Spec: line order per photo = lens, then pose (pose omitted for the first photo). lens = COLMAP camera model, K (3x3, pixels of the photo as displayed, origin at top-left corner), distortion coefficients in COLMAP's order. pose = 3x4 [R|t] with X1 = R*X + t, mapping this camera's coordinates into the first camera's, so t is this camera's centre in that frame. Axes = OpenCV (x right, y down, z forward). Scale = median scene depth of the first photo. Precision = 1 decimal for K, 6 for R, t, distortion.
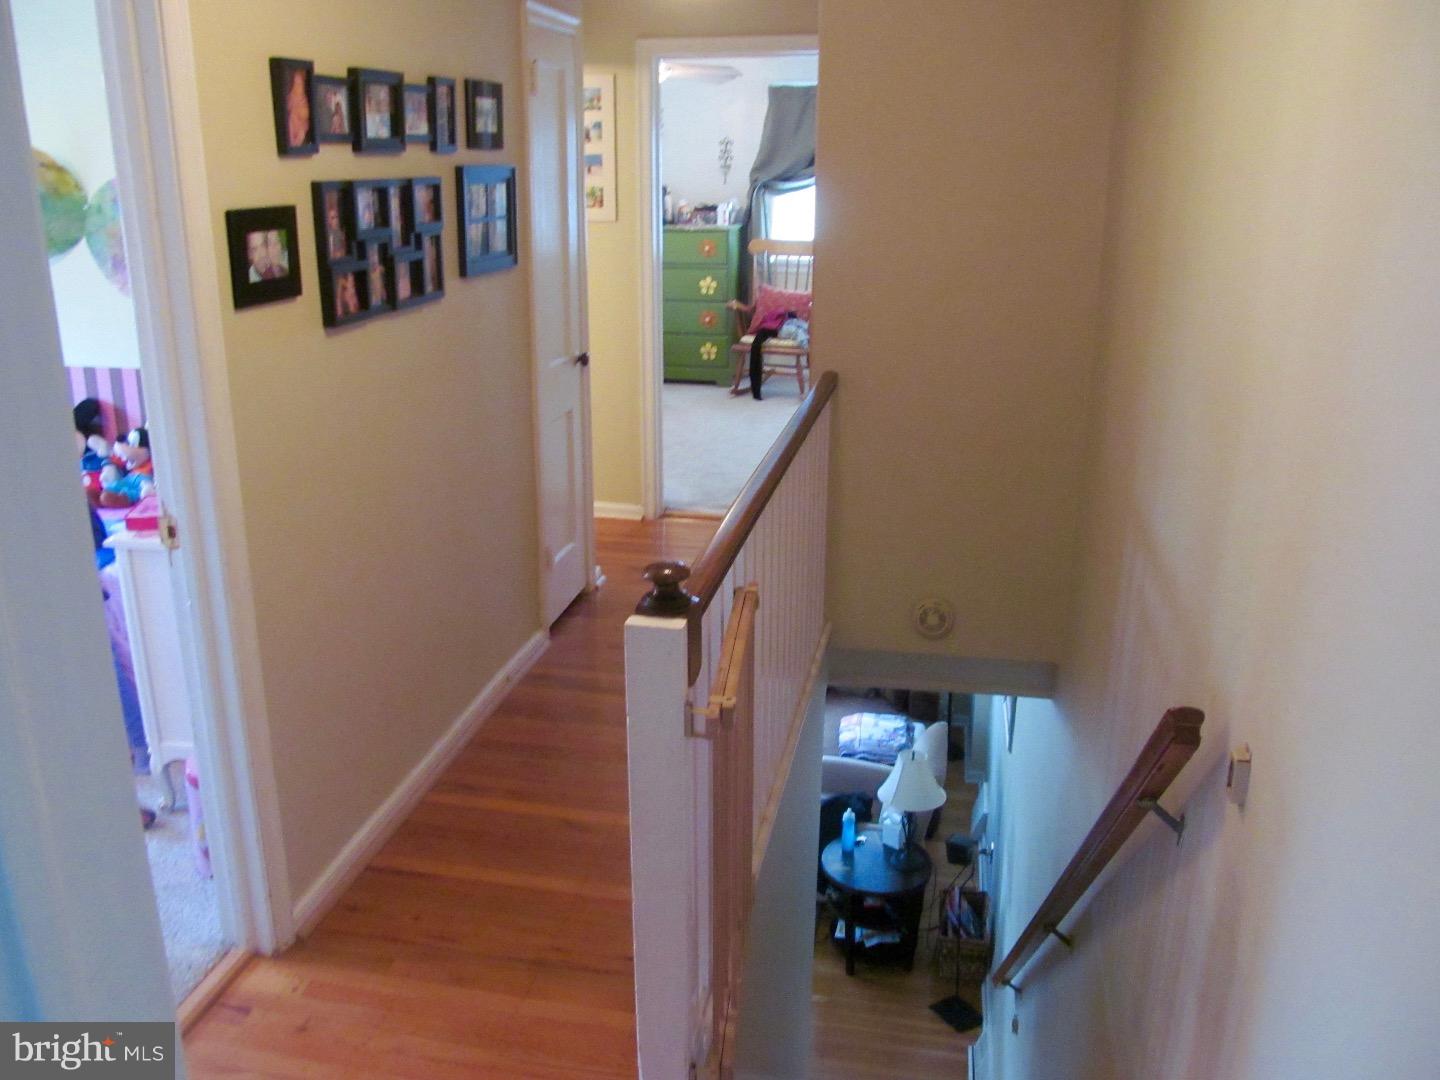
lens RADIAL K [[1194.5, 0, 719.8], [0, 1194.5, 535.9], [0, 0, 1]] dist [-0.042303, 0.004516]
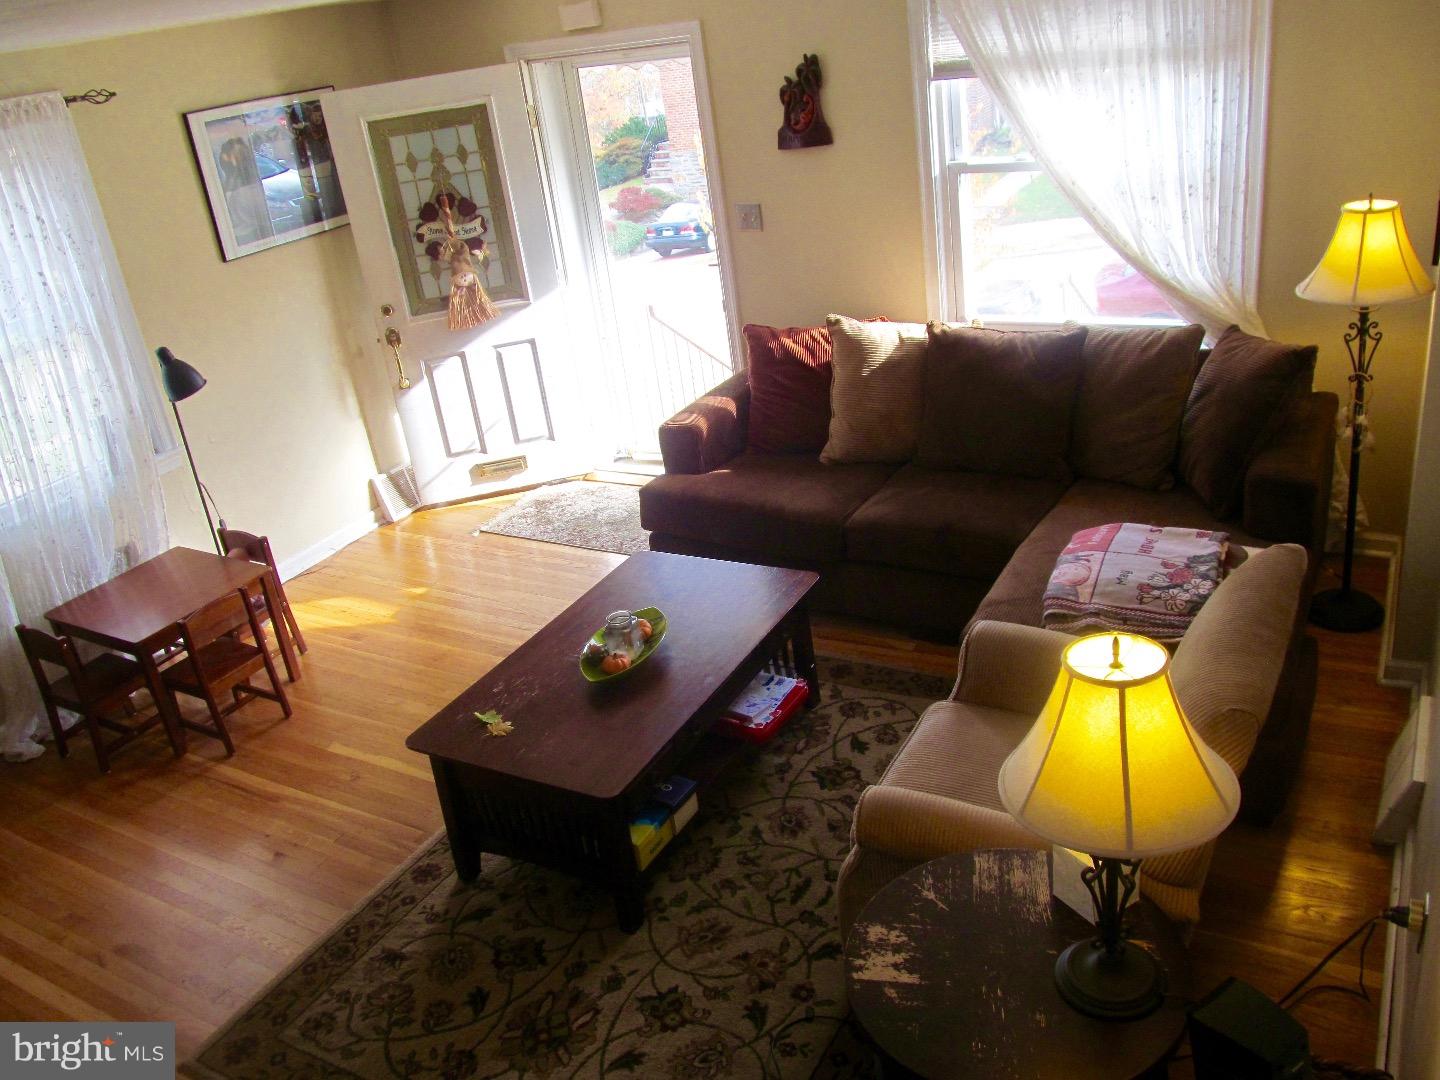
lens RADIAL K [[1194.5, 0, 716.9], [0, 1194.5, 536.6], [0, 0, 1]] dist [-0.042303, 0.004516]
pose [[0.938520, 0.016016, -0.344854, 0.135098], [0.033690, 0.989906, 0.137660, 0.091211], [0.343578, -0.140815, 0.928507, 0.558579]]
